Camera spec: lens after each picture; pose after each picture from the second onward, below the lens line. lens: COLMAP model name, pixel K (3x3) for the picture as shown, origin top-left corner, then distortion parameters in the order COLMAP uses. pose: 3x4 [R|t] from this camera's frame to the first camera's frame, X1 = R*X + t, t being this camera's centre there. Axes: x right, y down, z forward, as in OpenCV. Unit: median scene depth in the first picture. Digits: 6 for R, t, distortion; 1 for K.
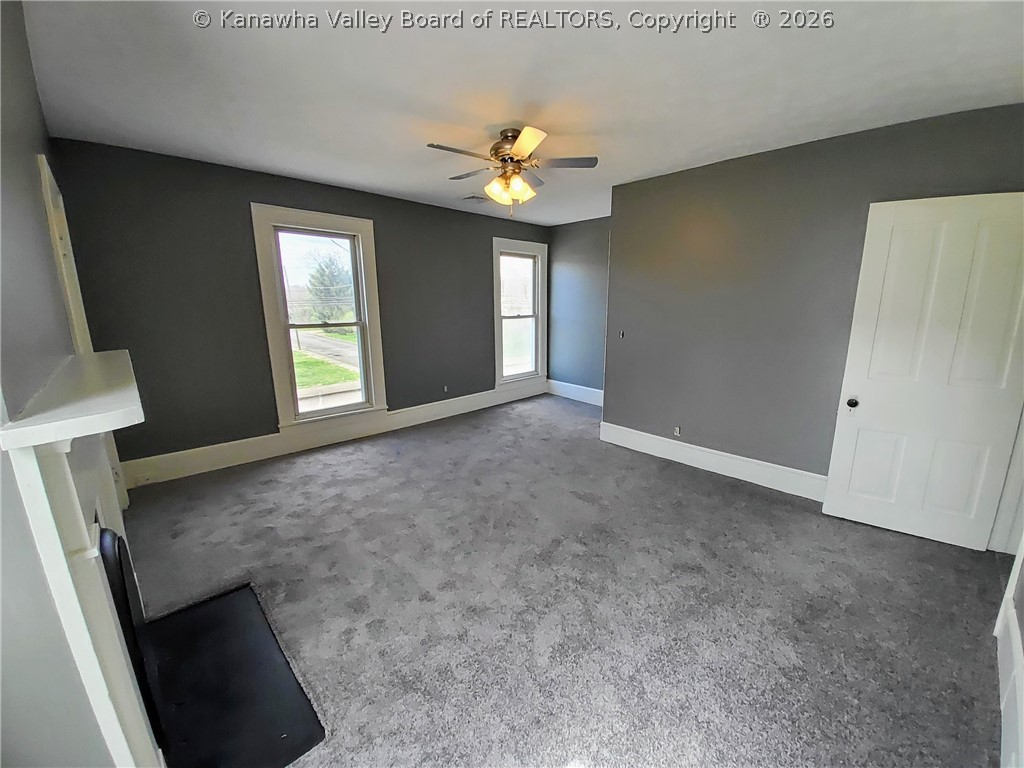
lens RADIAL K [[406.9, 0, 513.5], [0, 406.9, 380.4], [0, 0, 1]] dist [-0.001822, -0.000180]
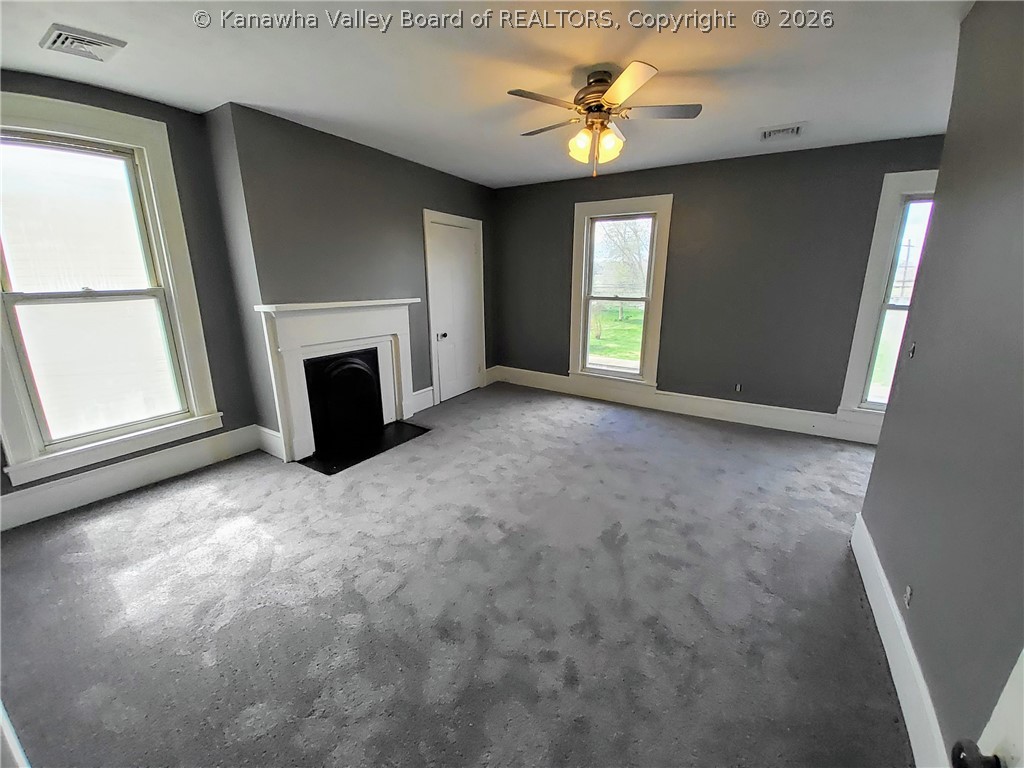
lens RADIAL K [[406.9, 0, 533.2], [0, 406.9, 383.7], [0, 0, 1]] dist [-0.001822, -0.000180]
pose [[0.235777, 0.241415, -0.941344, 0.643857], [-0.191483, 0.961204, 0.198548, -0.090545], [0.952756, 0.133438, 0.272857, 0.507859]]
